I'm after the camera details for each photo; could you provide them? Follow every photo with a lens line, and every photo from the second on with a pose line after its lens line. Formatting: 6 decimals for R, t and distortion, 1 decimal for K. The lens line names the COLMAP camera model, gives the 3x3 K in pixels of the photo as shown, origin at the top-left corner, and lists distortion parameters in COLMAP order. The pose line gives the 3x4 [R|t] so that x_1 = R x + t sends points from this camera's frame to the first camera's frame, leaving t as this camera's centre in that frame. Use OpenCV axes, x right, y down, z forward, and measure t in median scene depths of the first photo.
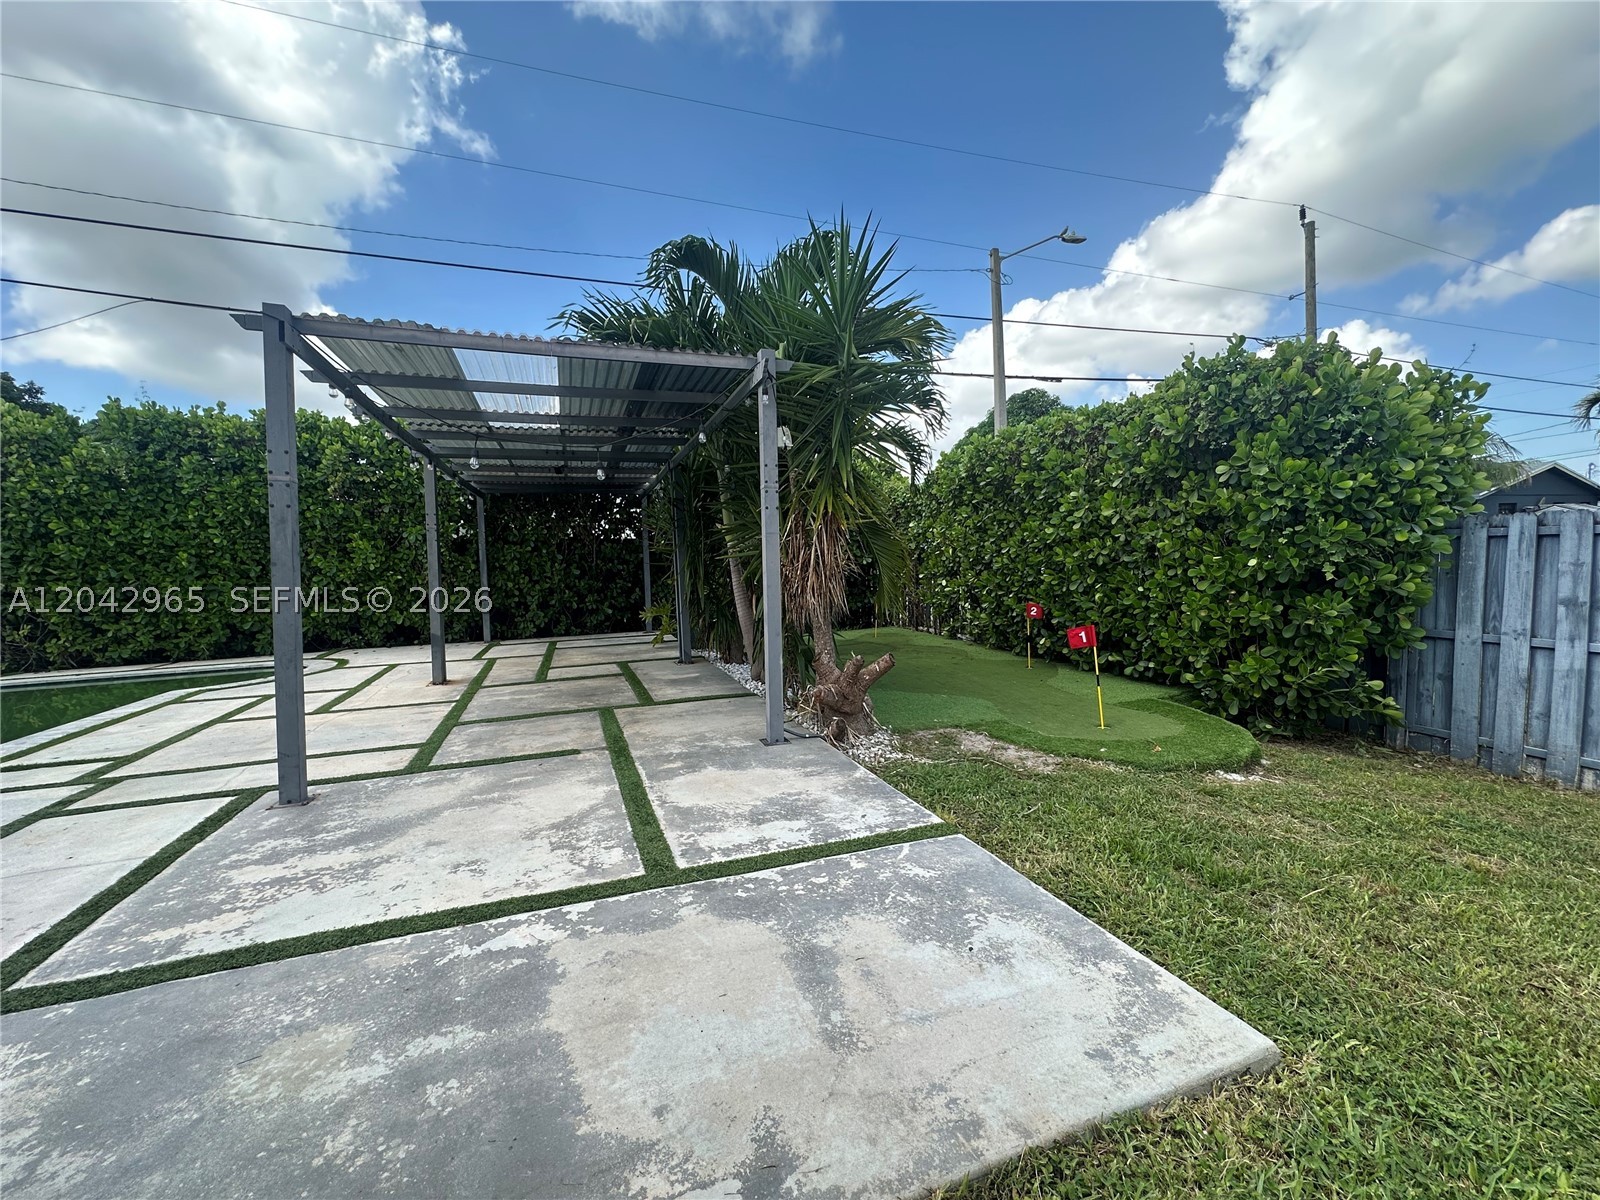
lens RADIAL K [[641.6, 0, 798.0], [0, 641.6, 603.0], [0, 0, 1]] dist [-0.007425, 0.001787]
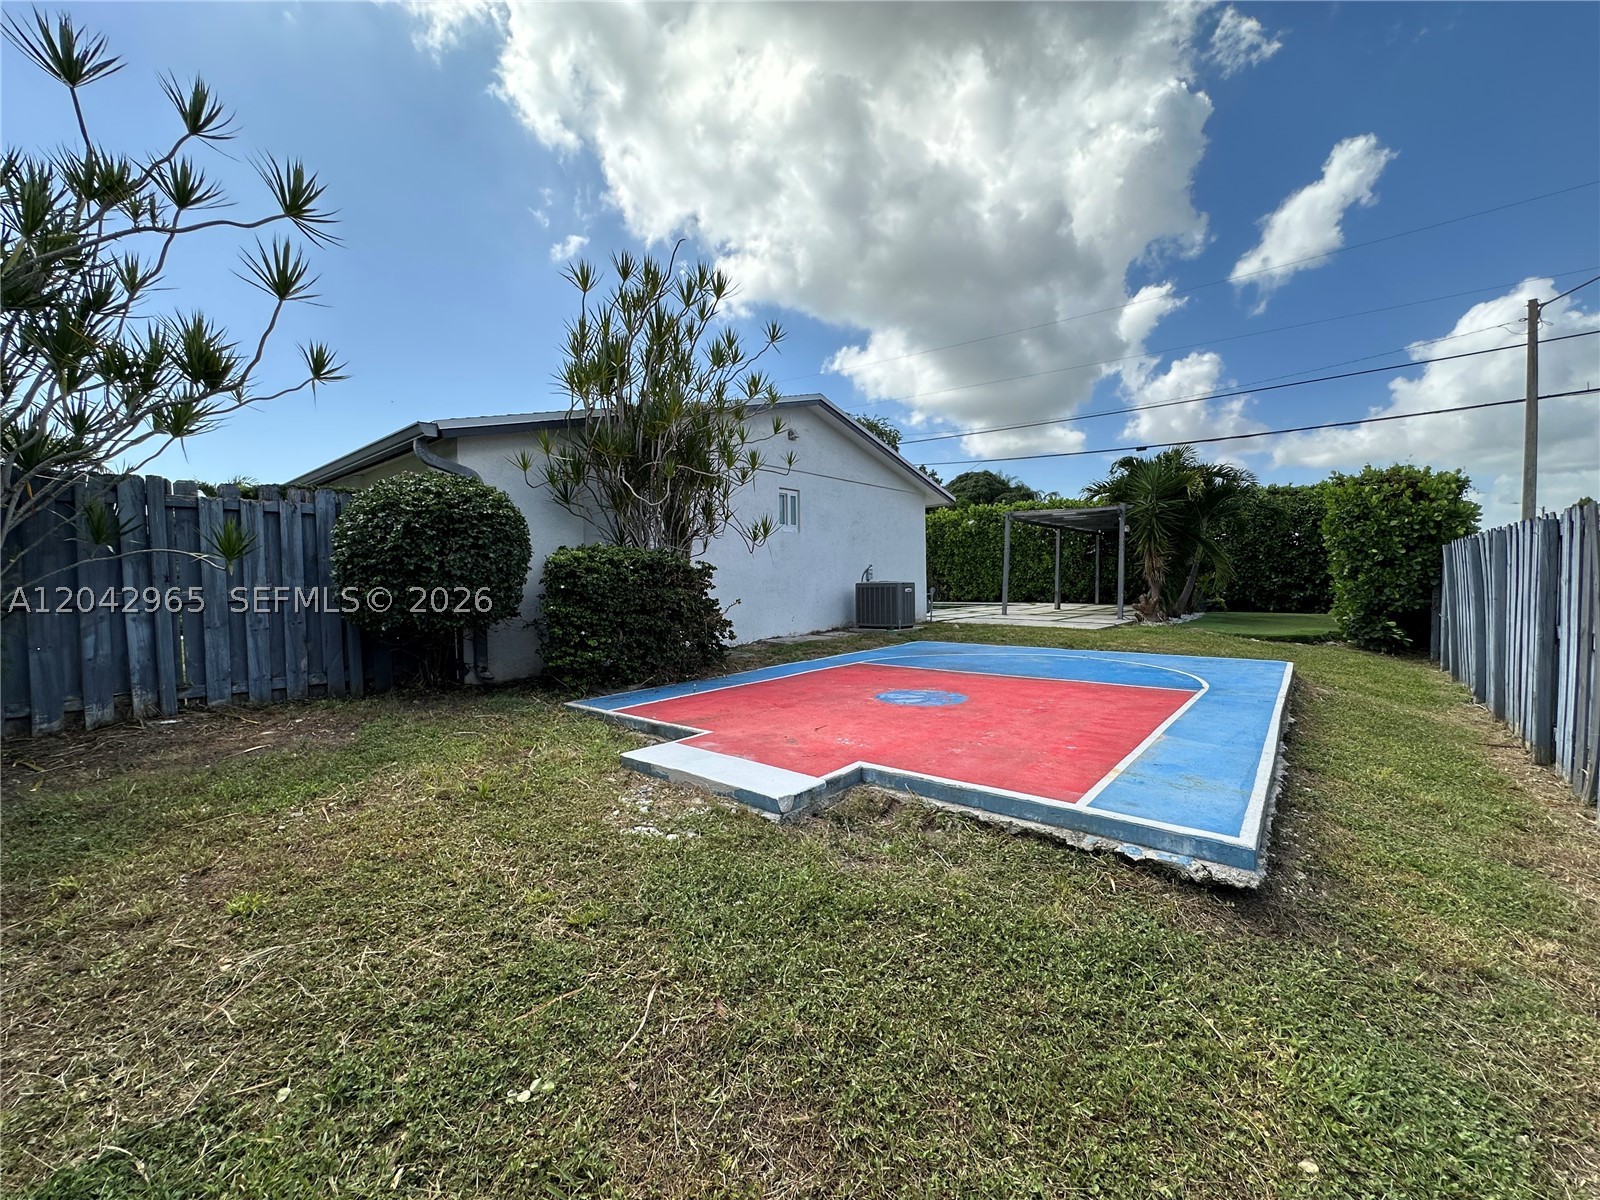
lens RADIAL K [[641.6, 0, 798.3], [0, 641.6, 602.4], [0, 0, 1]] dist [-0.007425, 0.001787]
pose [[0.500698, 0.060333, -0.863517, 3.095067], [-0.064713, 0.997385, 0.032164, 0.202875], [0.863200, 0.039776, 0.503294, -3.296312]]
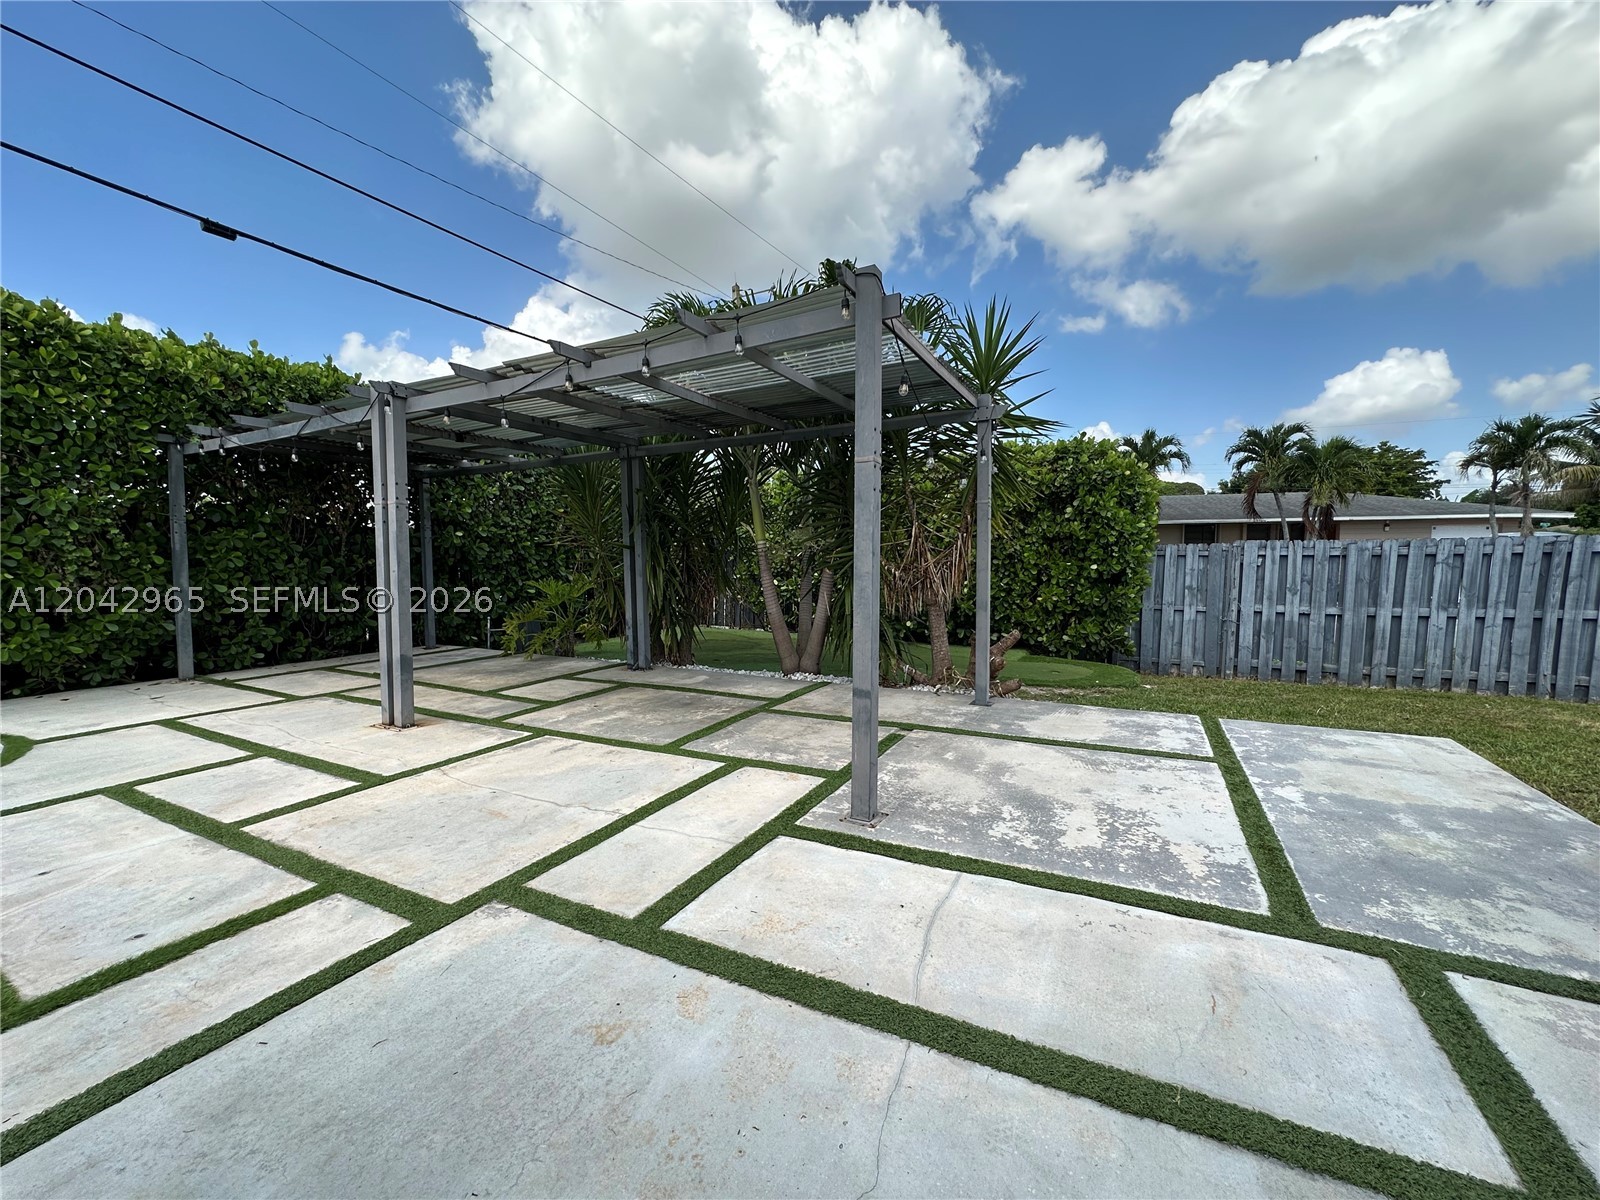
lens RADIAL K [[641.6, 0, 799.9], [0, 641.6, 606.3], [0, 0, 1]] dist [-0.007425, 0.001787]
pose [[0.737660, -0.028232, 0.674582, -1.768793], [0.029567, 0.999518, 0.009499, 0.002638], [-0.674525, 0.012938, 0.738139, 0.471547]]
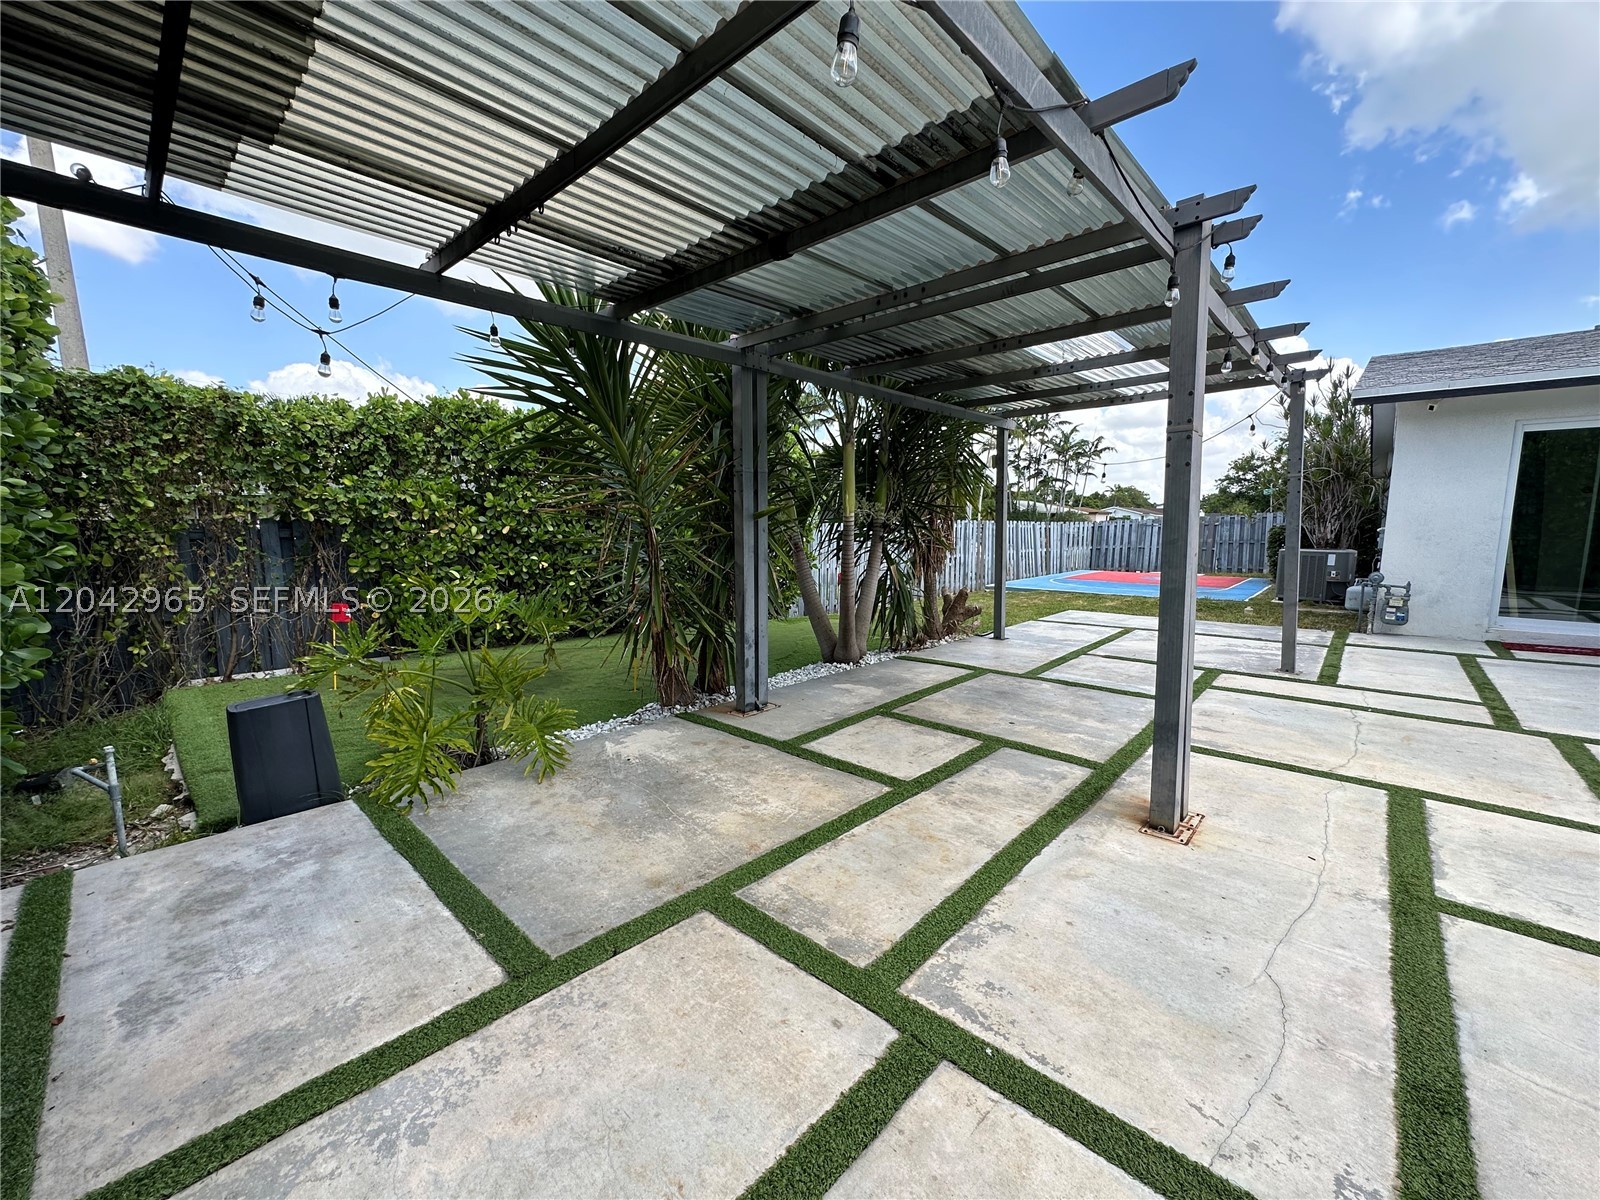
lens RADIAL K [[641.6, 0, 805.3], [0, 641.6, 602.6], [0, 0, 1]] dist [-0.007425, 0.001787]
pose [[-0.463612, -0.070429, 0.883235, -2.008423], [0.077623, 0.989775, 0.119669, -0.194938], [-0.882632, 0.124039, -0.453404, 3.426016]]
